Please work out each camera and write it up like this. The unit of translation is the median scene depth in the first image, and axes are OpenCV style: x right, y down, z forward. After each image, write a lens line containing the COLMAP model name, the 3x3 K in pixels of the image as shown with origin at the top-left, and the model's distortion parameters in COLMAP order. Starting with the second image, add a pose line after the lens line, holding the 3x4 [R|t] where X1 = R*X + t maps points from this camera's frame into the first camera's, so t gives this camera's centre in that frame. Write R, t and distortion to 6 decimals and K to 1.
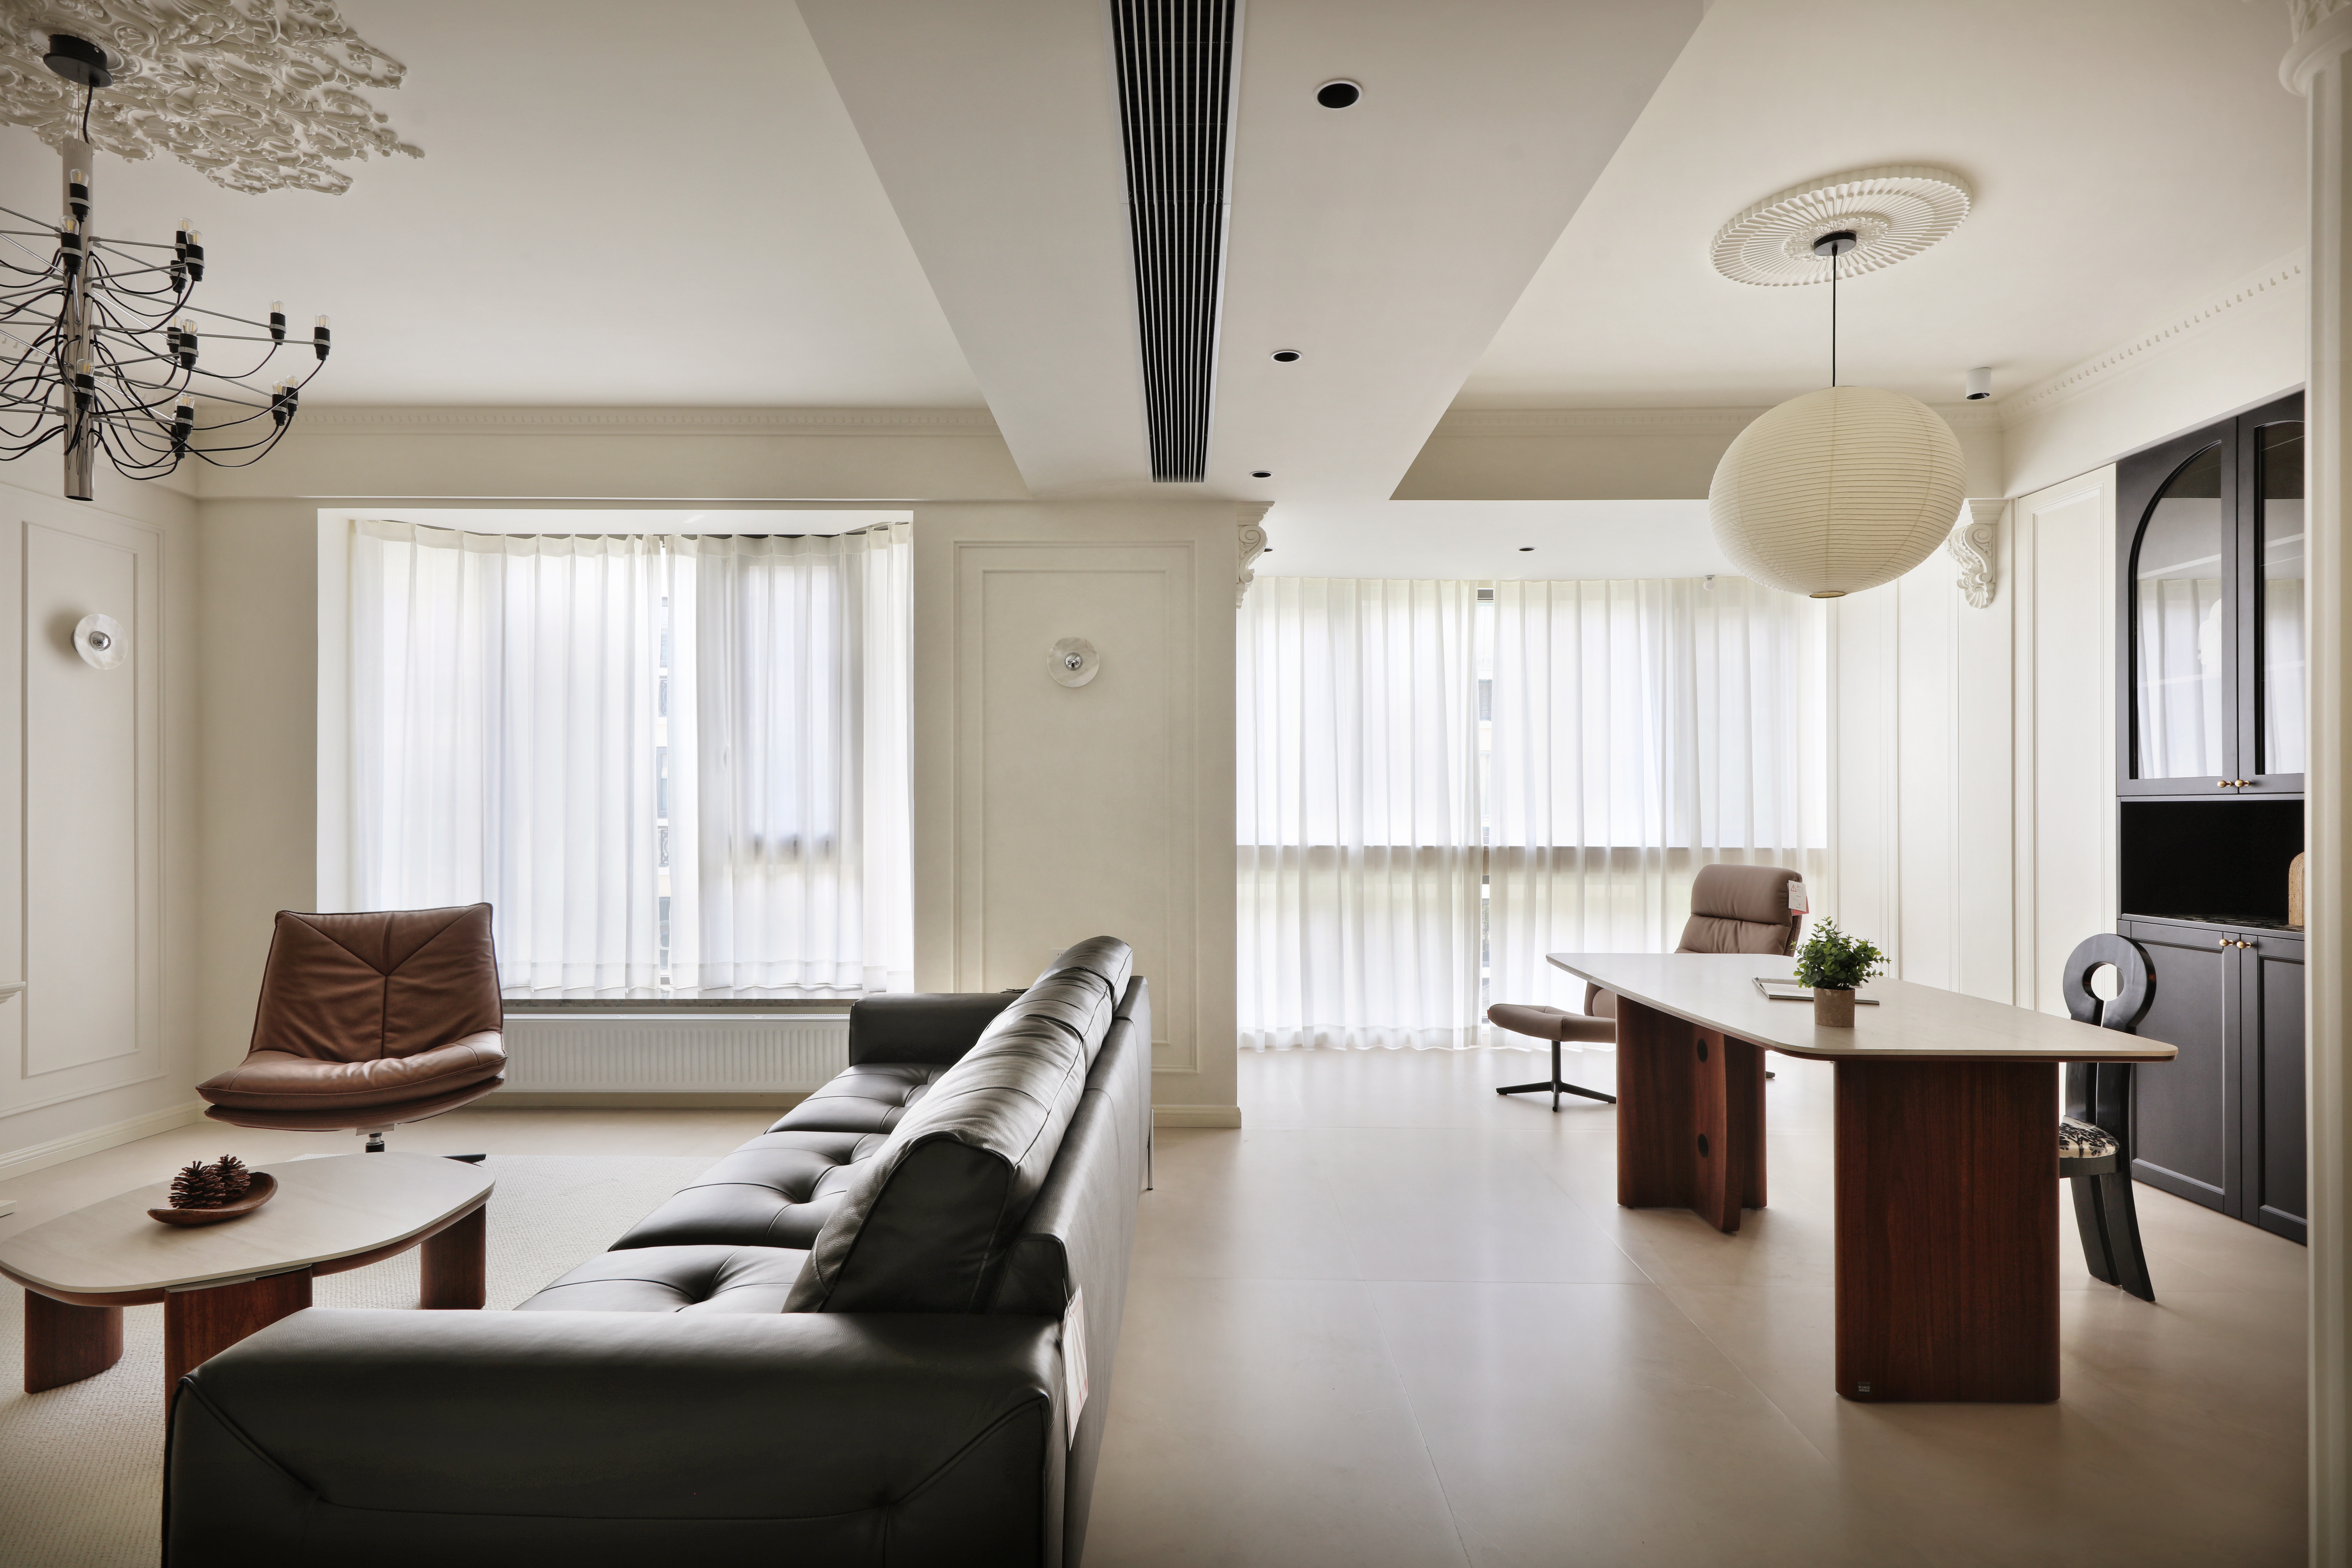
lens RADIAL K [[1215.0, 0, 1174.7], [0, 1215.0, 815.4], [0, 0, 1]] dist [-0.000692, -0.000115]
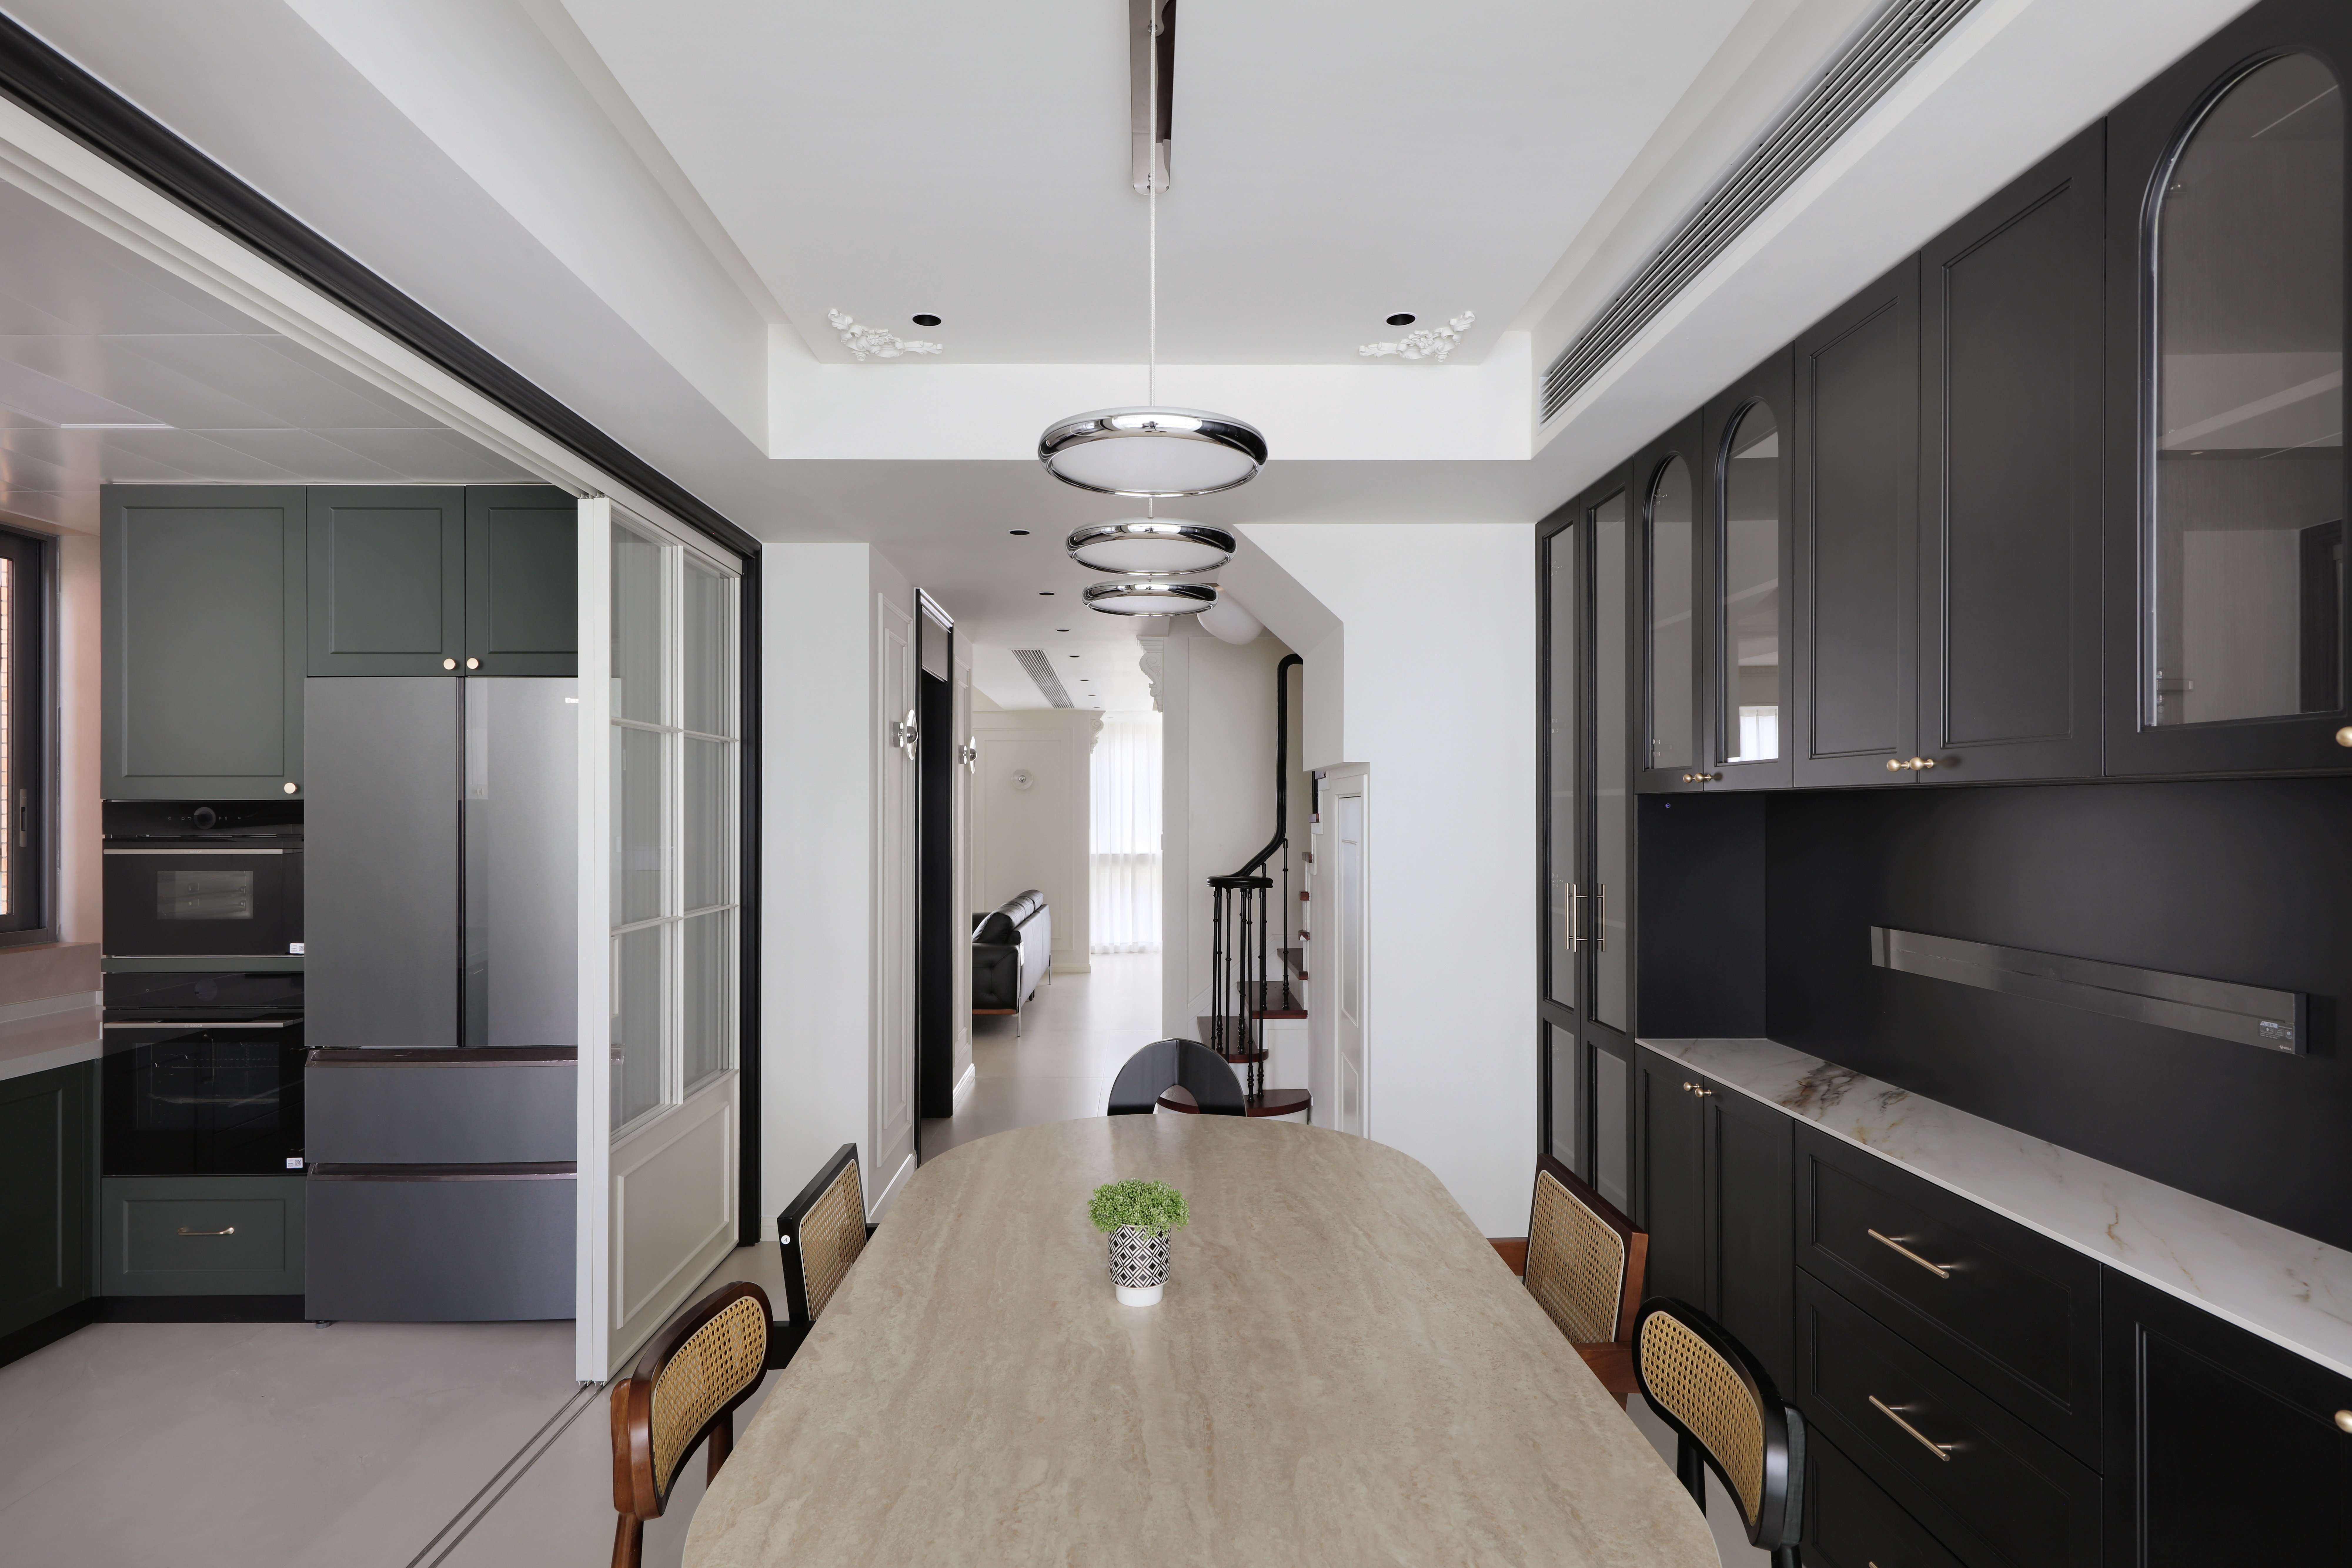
lens RADIAL K [[1215.0, 0, 1174.7], [0, 1215.0, 815.4], [0, 0, 1]] dist [-0.000692, -0.000115]
pose [[0.998941, 0.001156, 0.046006, 0.093846], [-0.001107, 0.999999, -0.001085, -0.042917], [-0.046007, 0.001033, 0.998941, -1.211333]]
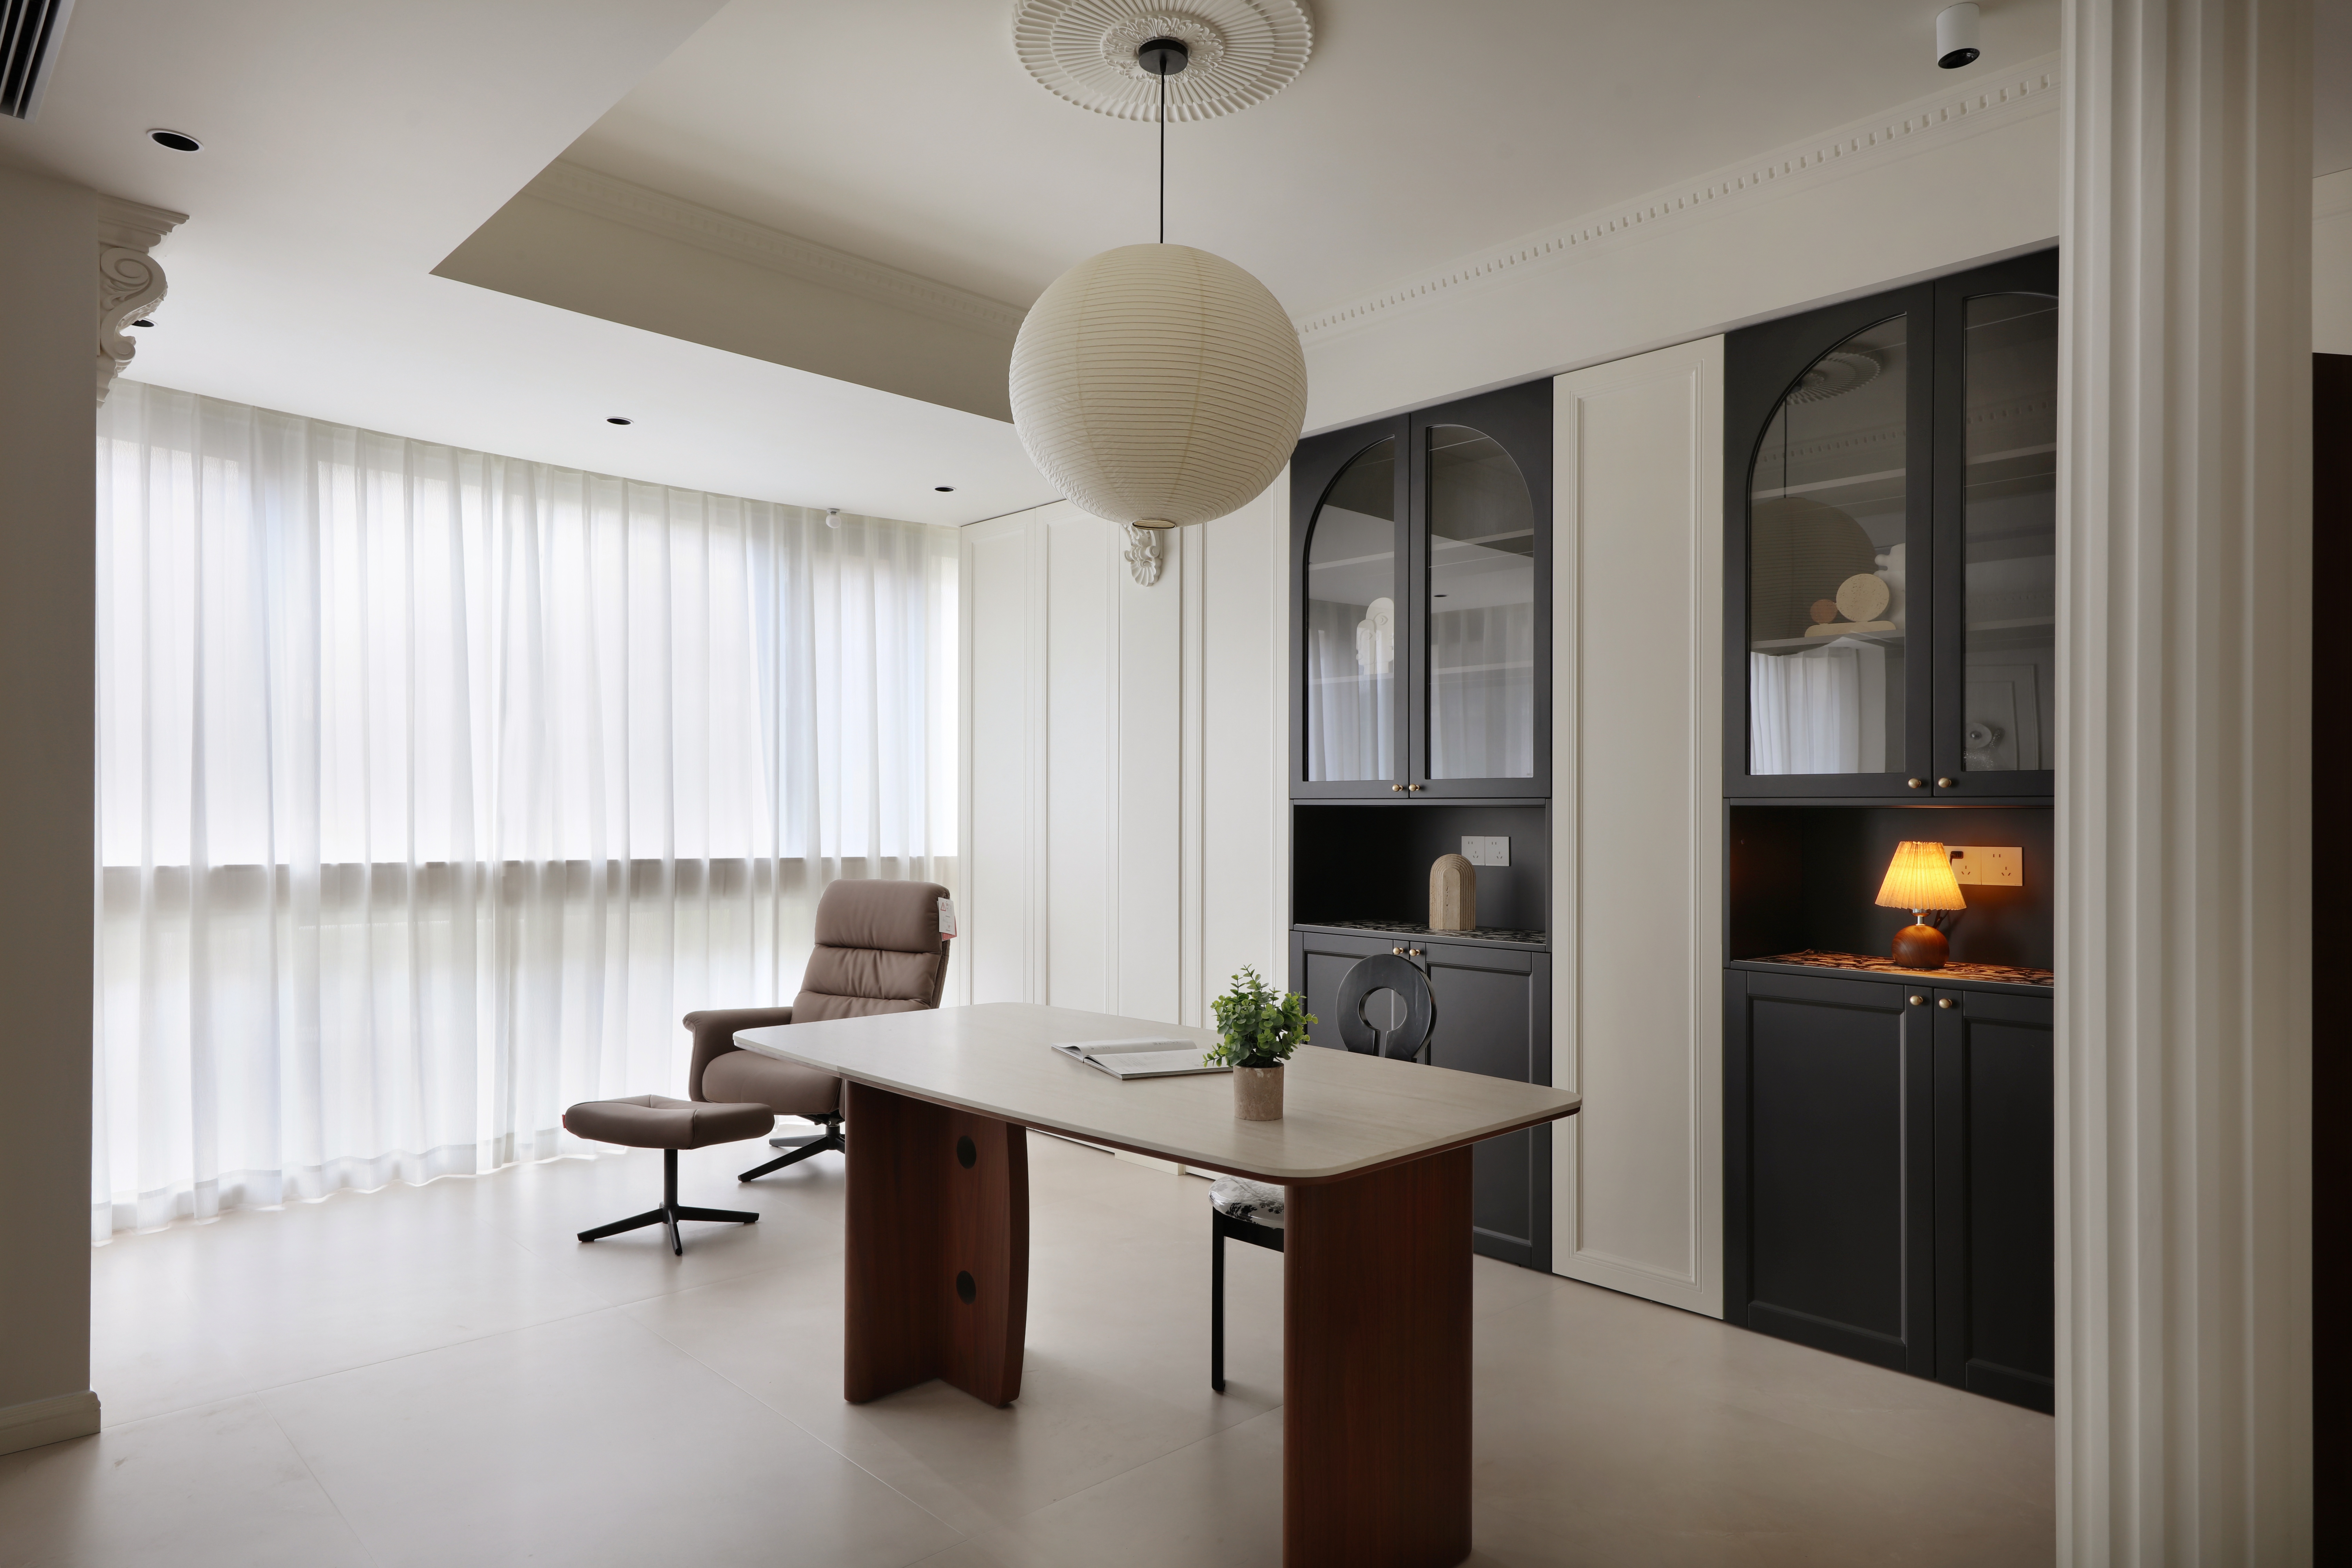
lens RADIAL K [[1375.7, 0, 1174.3], [0, 1375.7, 814.5], [0, 0, 1]] dist [0.005448, -0.003164]
pose [[0.709735, 0.004944, 0.704452, -0.029482], [-0.004987, 0.999986, -0.001993, -0.000804], [-0.704451, -0.002099, 0.709749, 0.241130]]
